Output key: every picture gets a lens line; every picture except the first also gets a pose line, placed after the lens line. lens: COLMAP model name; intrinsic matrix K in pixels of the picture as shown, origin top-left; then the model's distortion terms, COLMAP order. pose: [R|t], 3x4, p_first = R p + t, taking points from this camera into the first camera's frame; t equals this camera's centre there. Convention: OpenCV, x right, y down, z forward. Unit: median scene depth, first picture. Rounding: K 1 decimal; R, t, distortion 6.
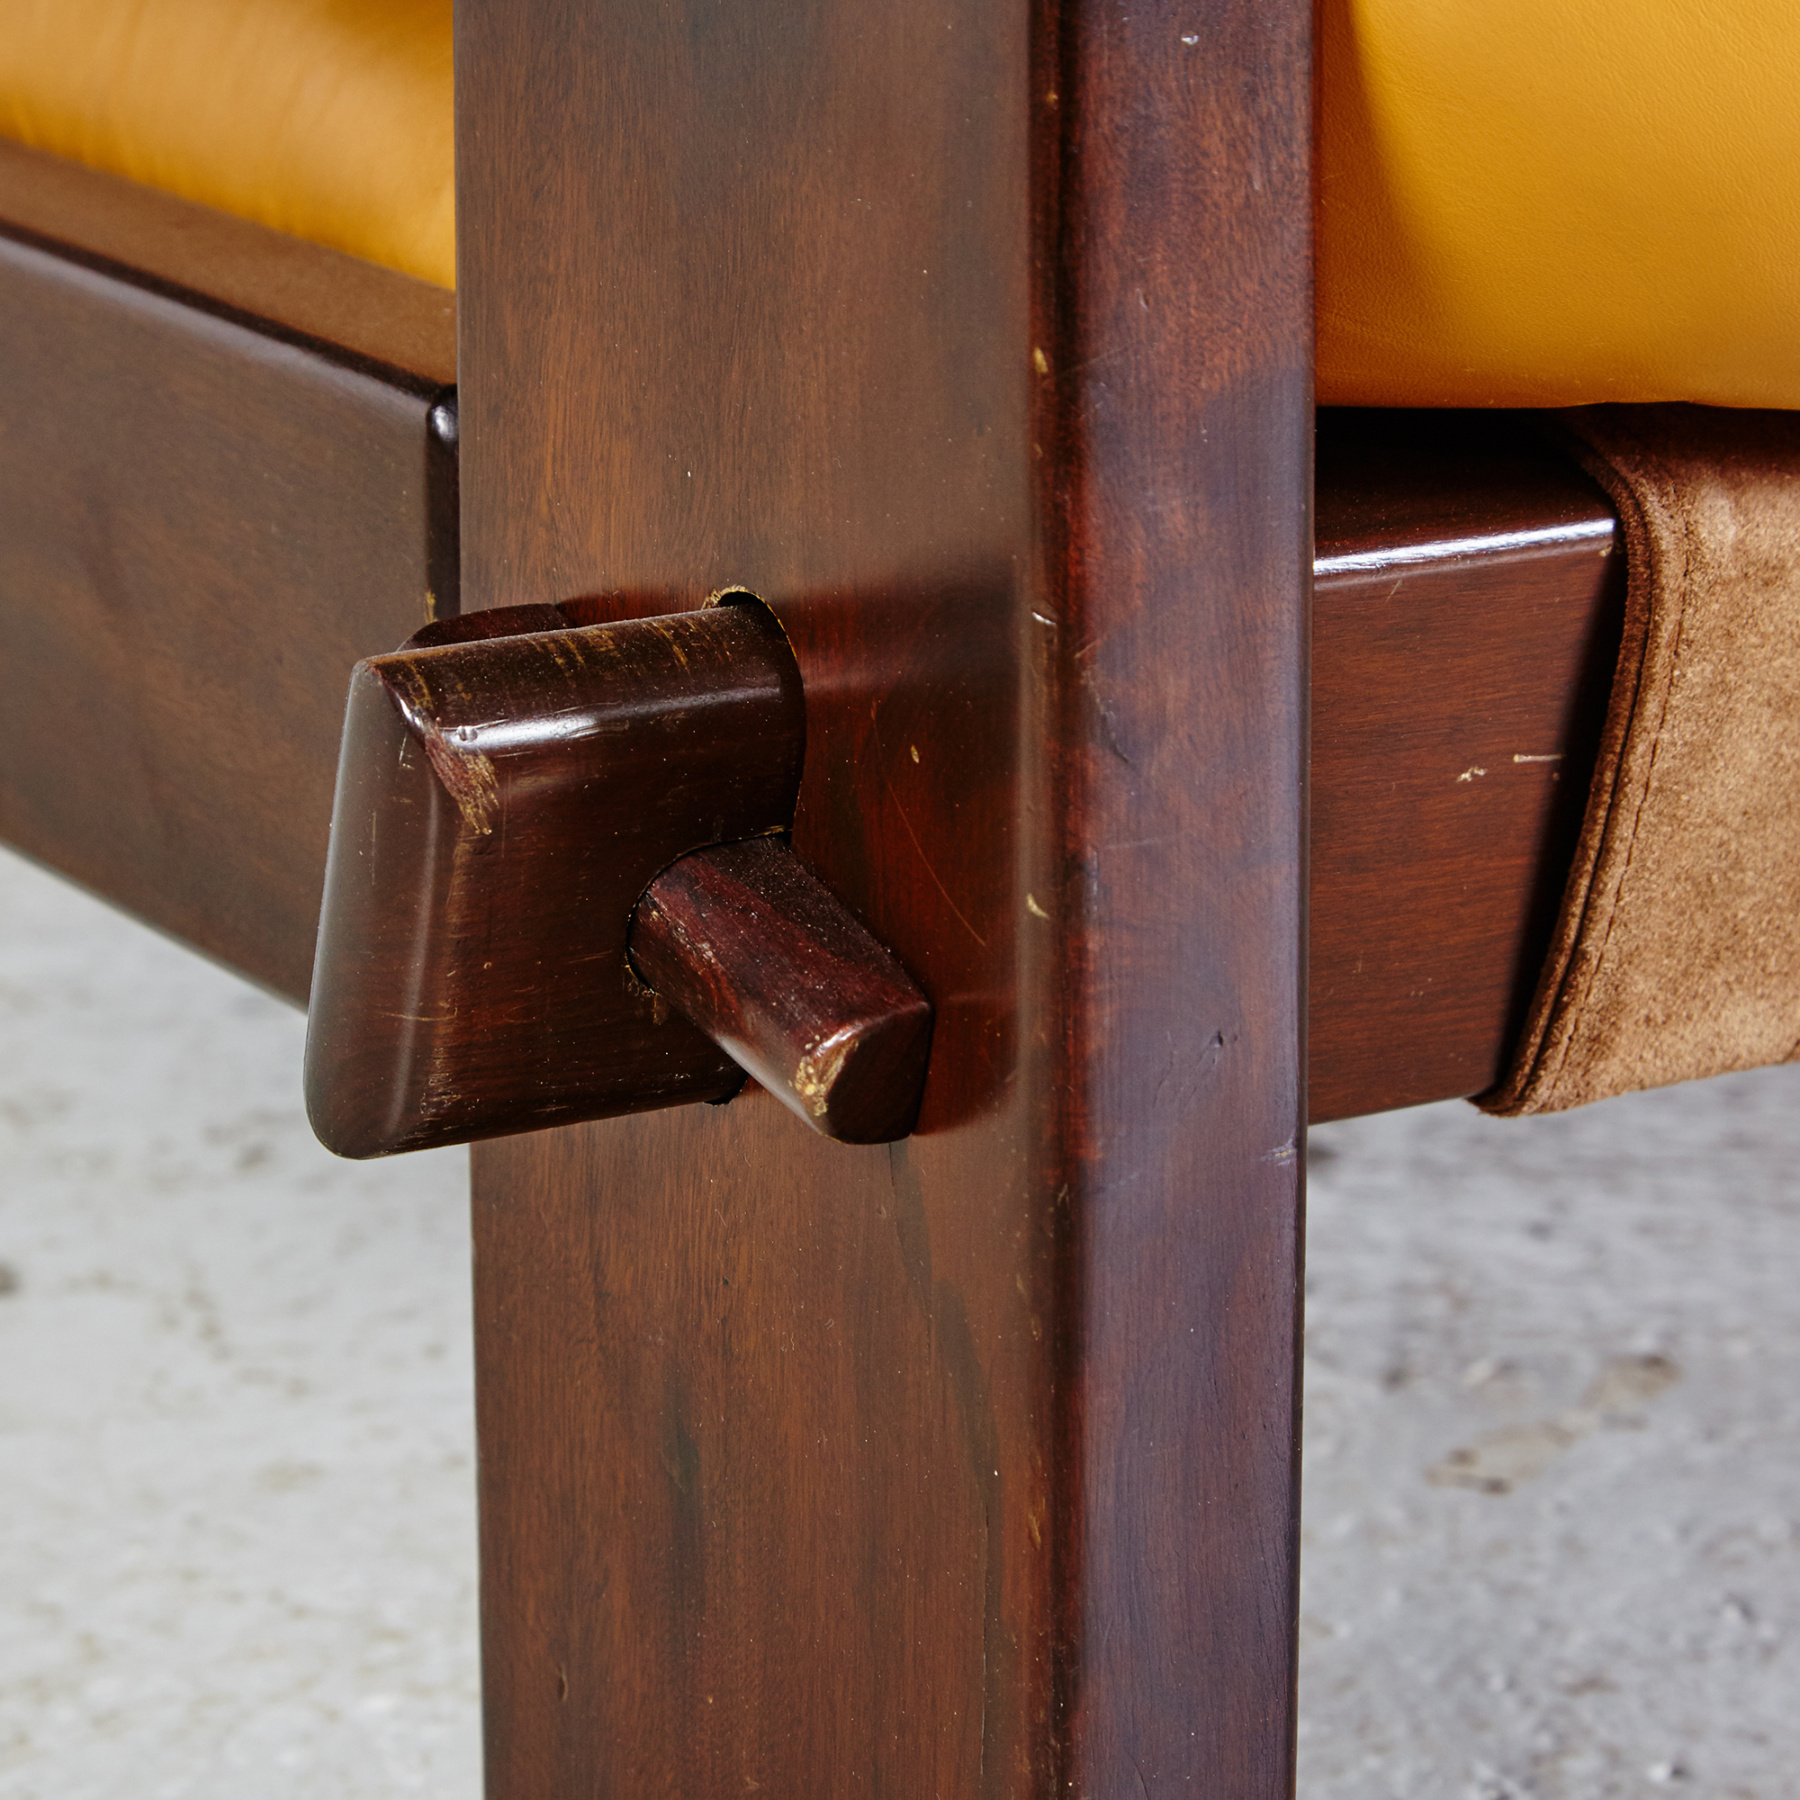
lens RADIAL K [[6662.3, 0, 899.0], [0, 6662.3, 901.4], [0, 0, 1]] dist [-0.182096, 0.000000]
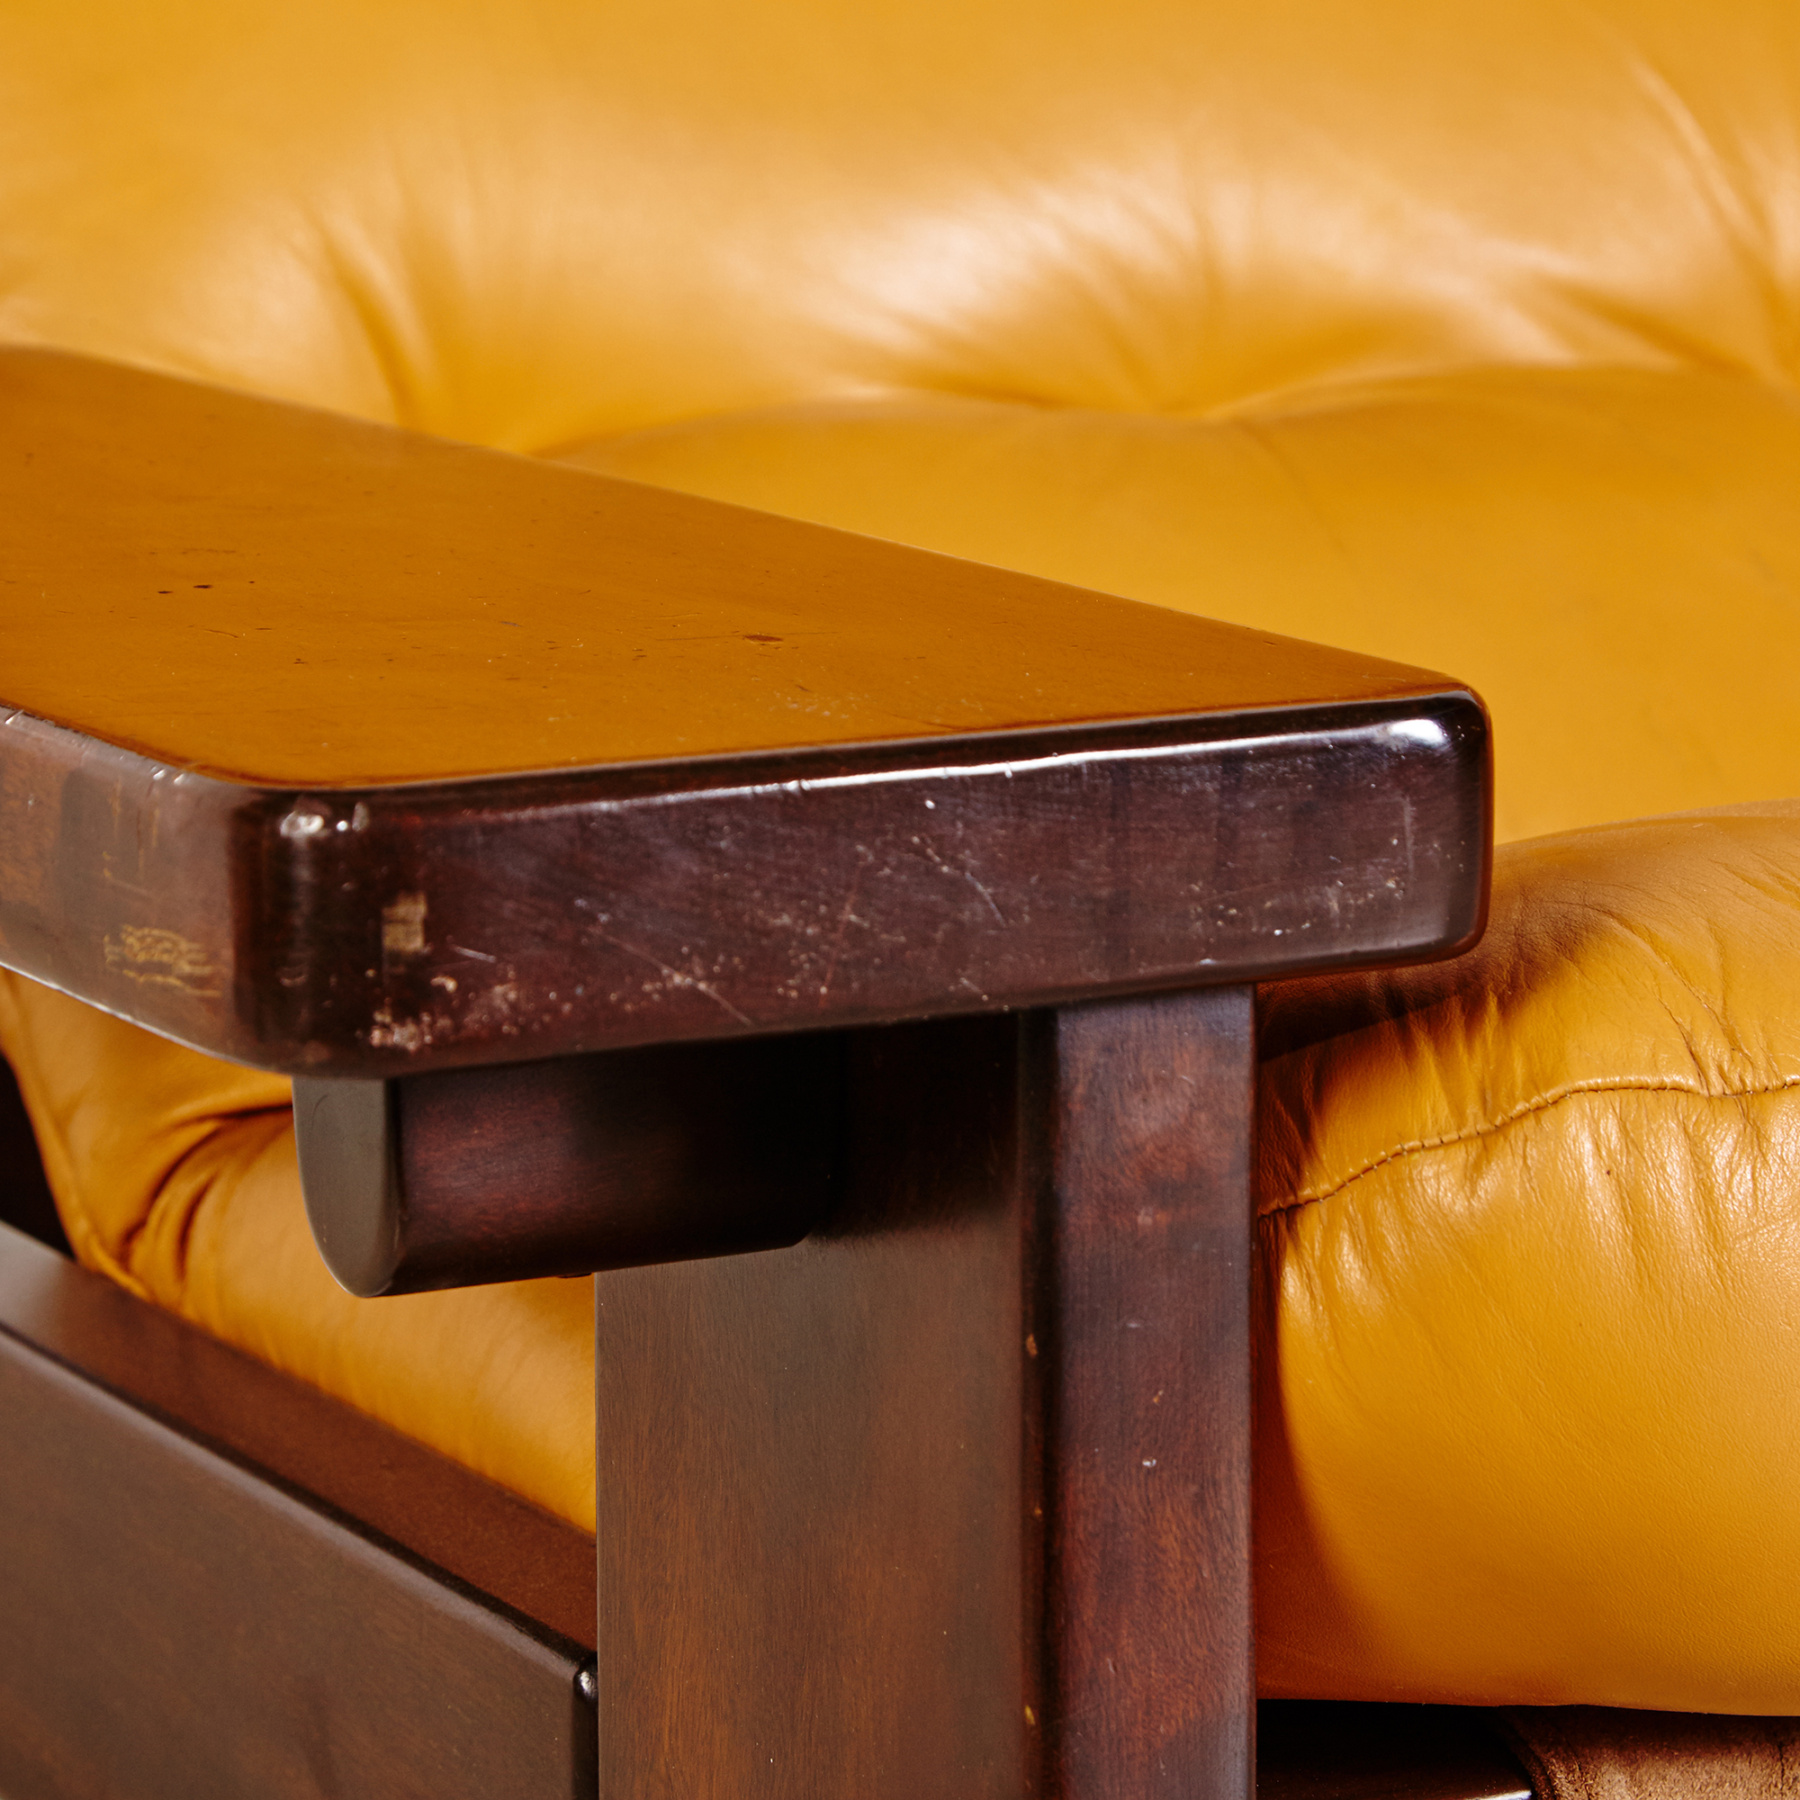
lens RADIAL K [[6662.3, 0, 901.3], [0, 6662.3, 899.0], [0, 0, 1]] dist [-0.182096, 0.000000]
pose [[0.998570, 0.005792, -0.053152, 0.062476], [-0.011619, 0.993865, -0.109986, -0.095379], [0.052189, 0.110446, 0.992511, -0.267227]]
